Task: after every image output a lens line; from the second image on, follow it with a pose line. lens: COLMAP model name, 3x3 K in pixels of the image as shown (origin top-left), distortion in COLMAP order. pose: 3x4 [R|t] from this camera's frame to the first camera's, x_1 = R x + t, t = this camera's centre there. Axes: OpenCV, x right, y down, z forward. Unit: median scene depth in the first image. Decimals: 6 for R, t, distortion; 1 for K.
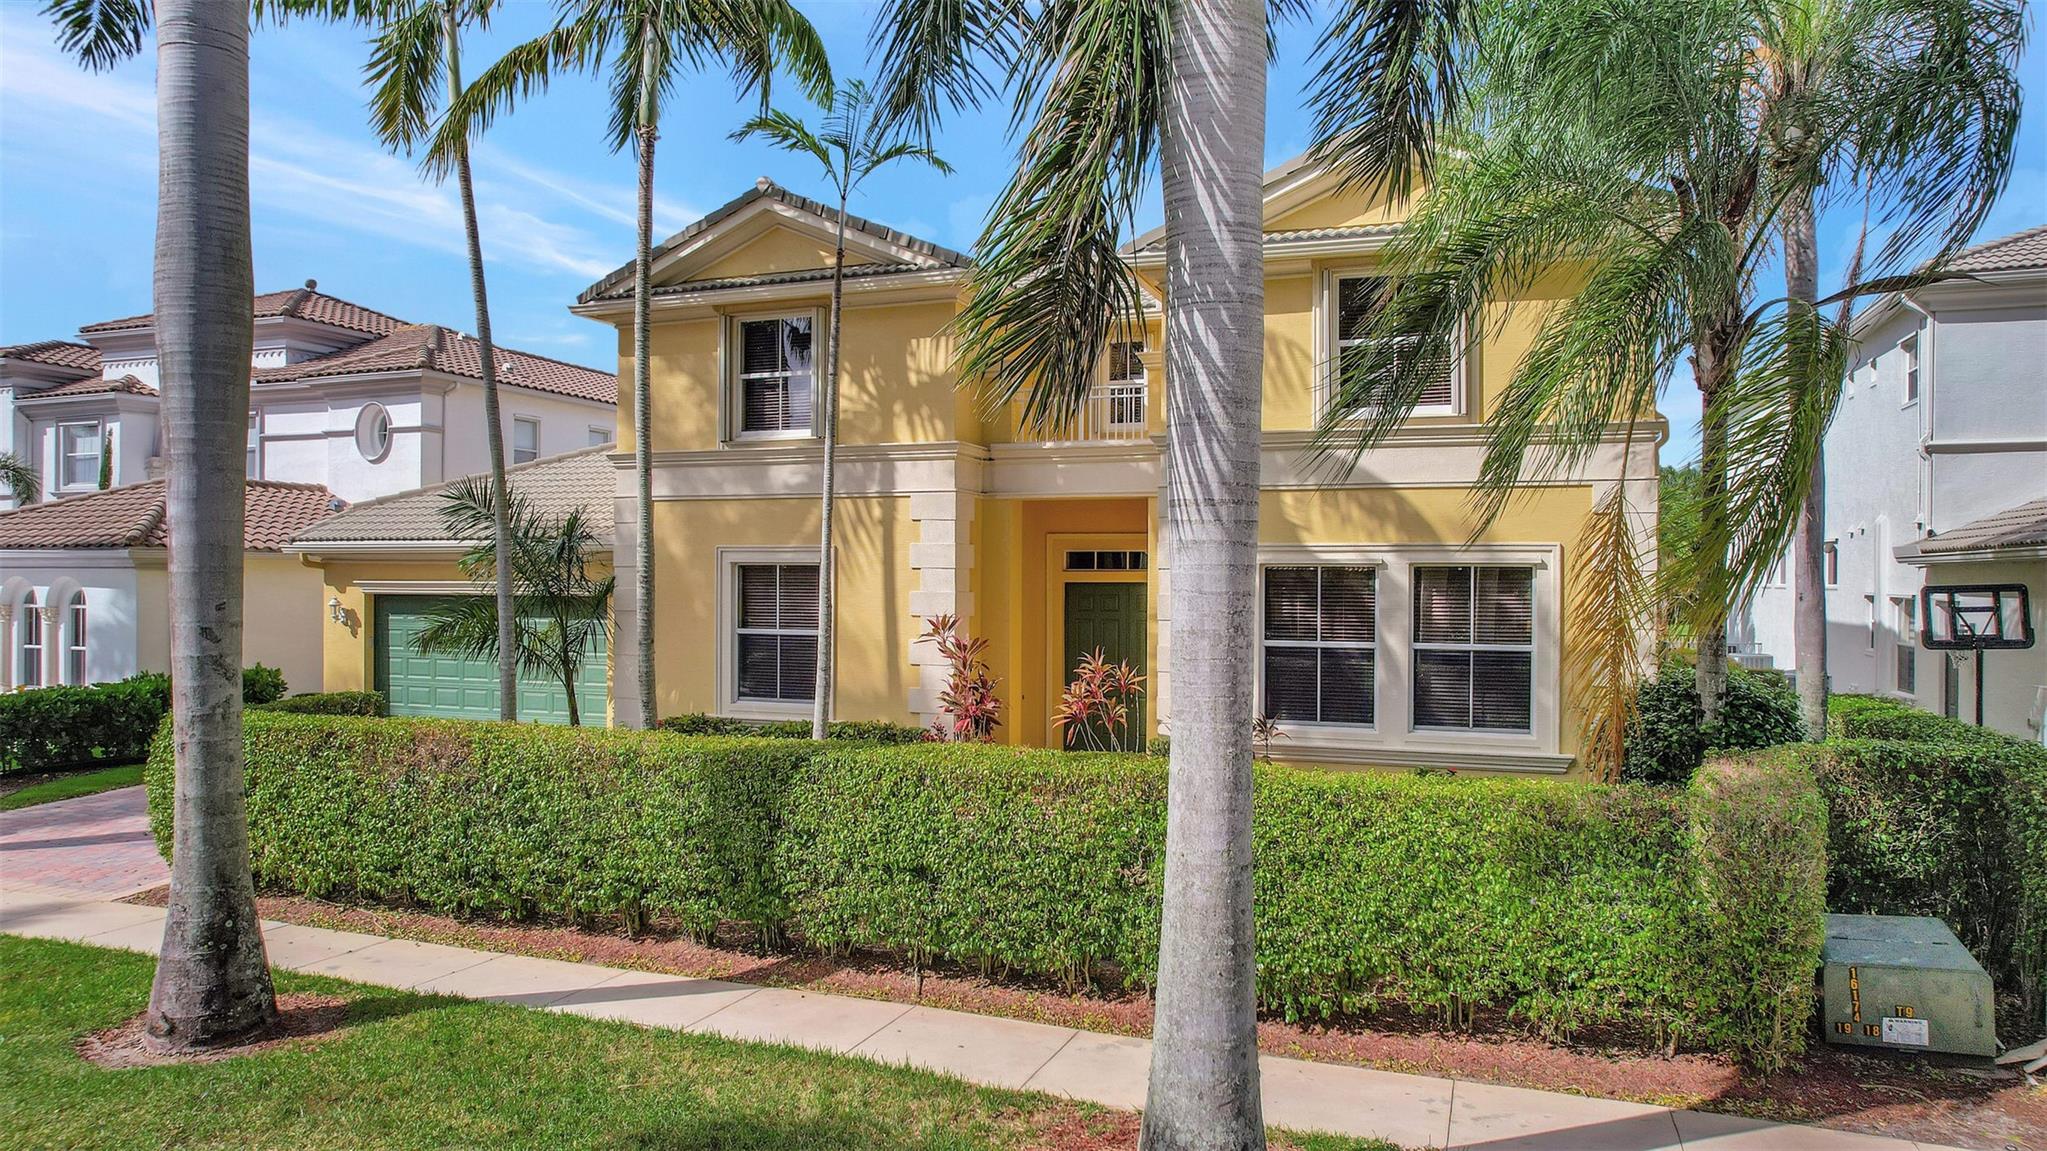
lens RADIAL K [[1310.1, 0, 1023.5], [0, 1310.1, 575.5], [0, 0, 1]] dist [-0.023236, -0.000448]
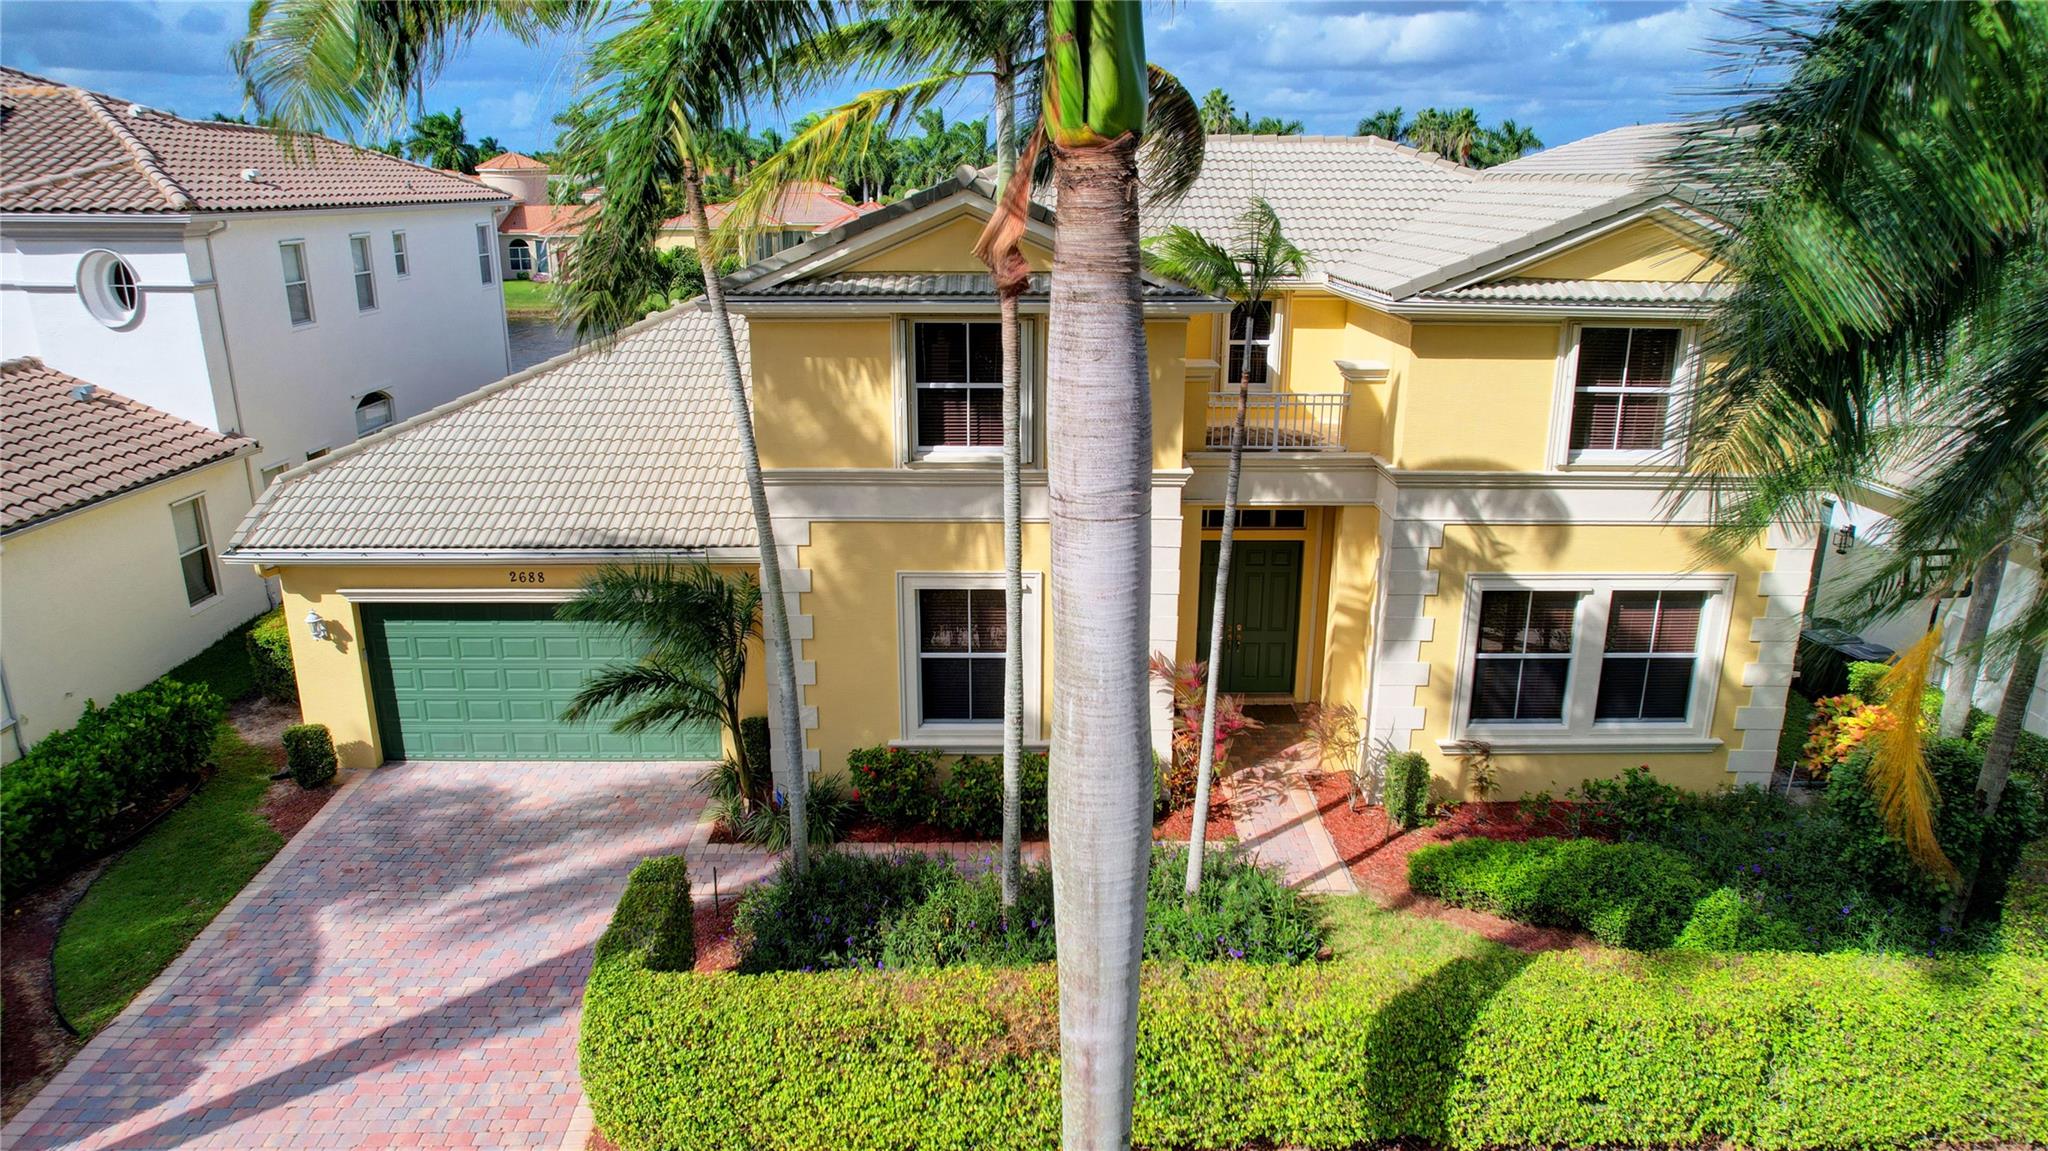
lens RADIAL K [[1310.9, 0, 1024.0], [0, 1310.9, 575.5], [0, 0, 1]] dist [-0.070531, 0.063687]
pose [[0.934335, -0.104655, 0.340685, -0.475126], [0.000387, 0.956211, 0.292678, -0.296005], [-0.356397, -0.273327, 0.893462, 0.156132]]
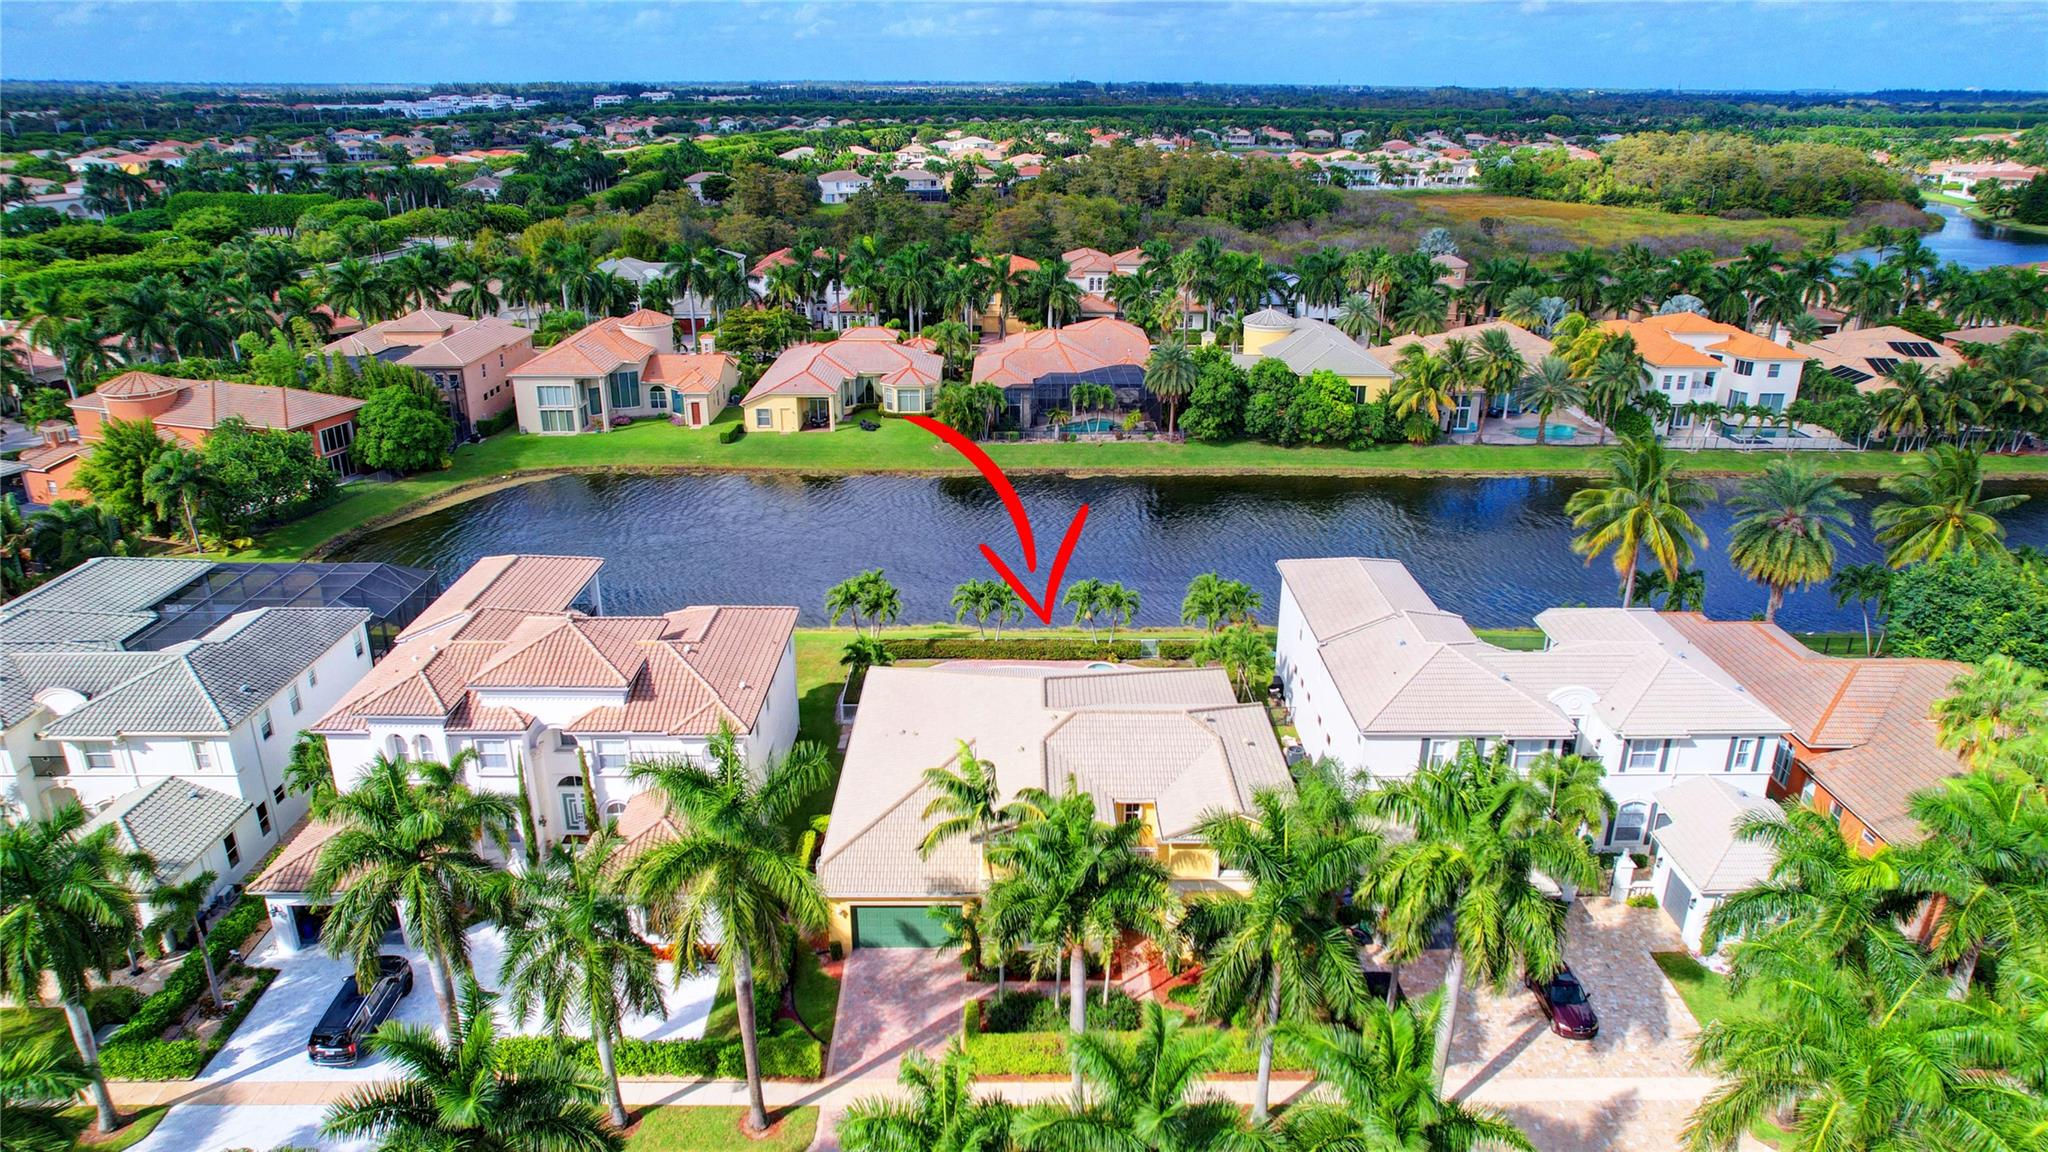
lens RADIAL K [[1310.9, 0, 1024.0], [0, 1310.9, 576.0], [0, 0, 1]] dist [-0.070531, 0.063687]
pose [[0.935002, -0.128969, 0.330361, -1.186318], [0.001263, 0.932737, 0.360555, -1.920175], [-0.354641, -0.336702, 0.872274, -1.482226]]
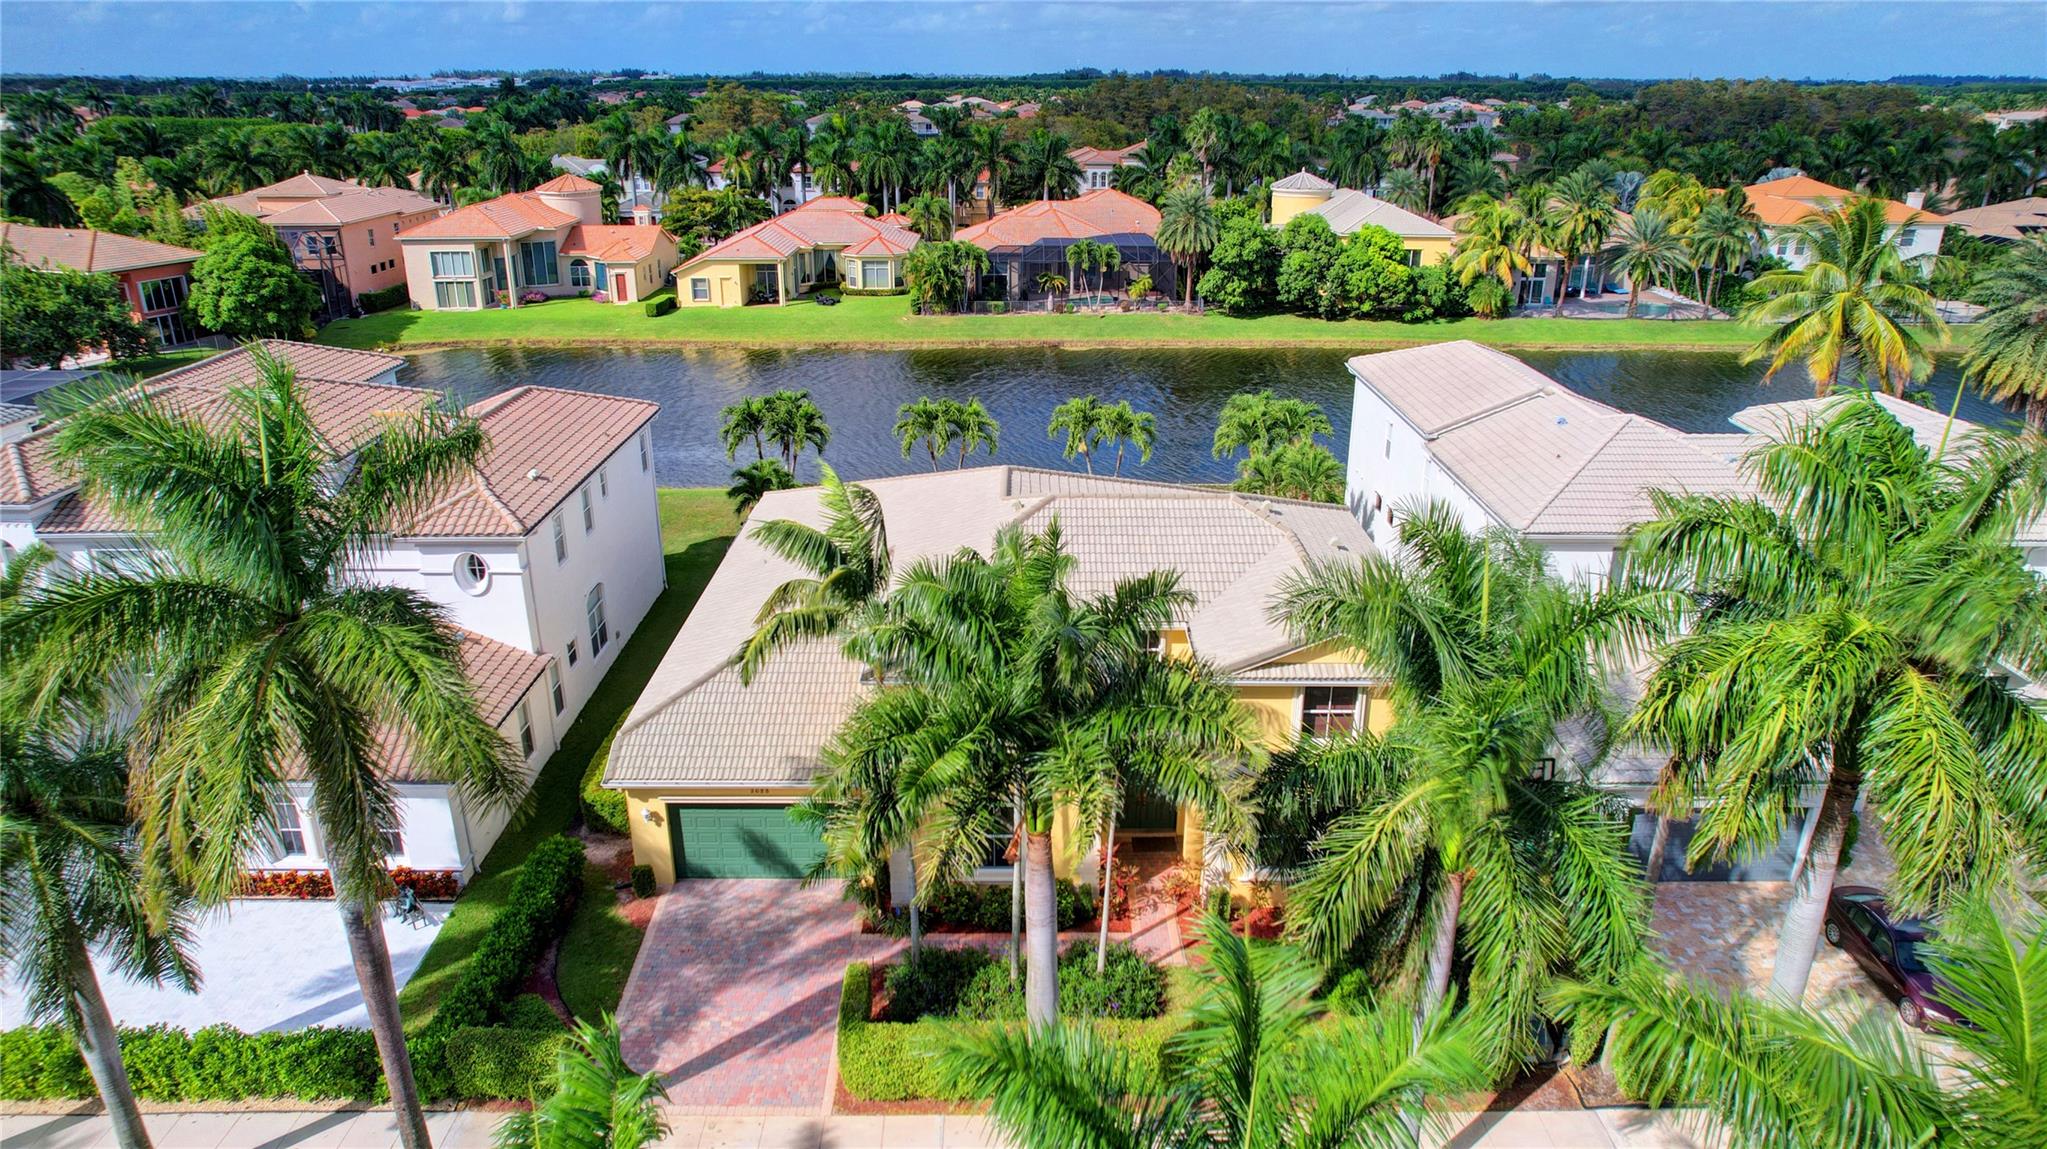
lens RADIAL K [[1310.3, 0, 1023.5], [0, 1310.3, 574.5], [0, 0, 1]] dist [-0.070531, 0.063687]
pose [[0.936751, -0.130361, 0.324812, -0.707304], [0.003760, 0.931741, 0.363104, -0.981868], [-0.349976, -0.338917, 0.873300, -0.497637]]
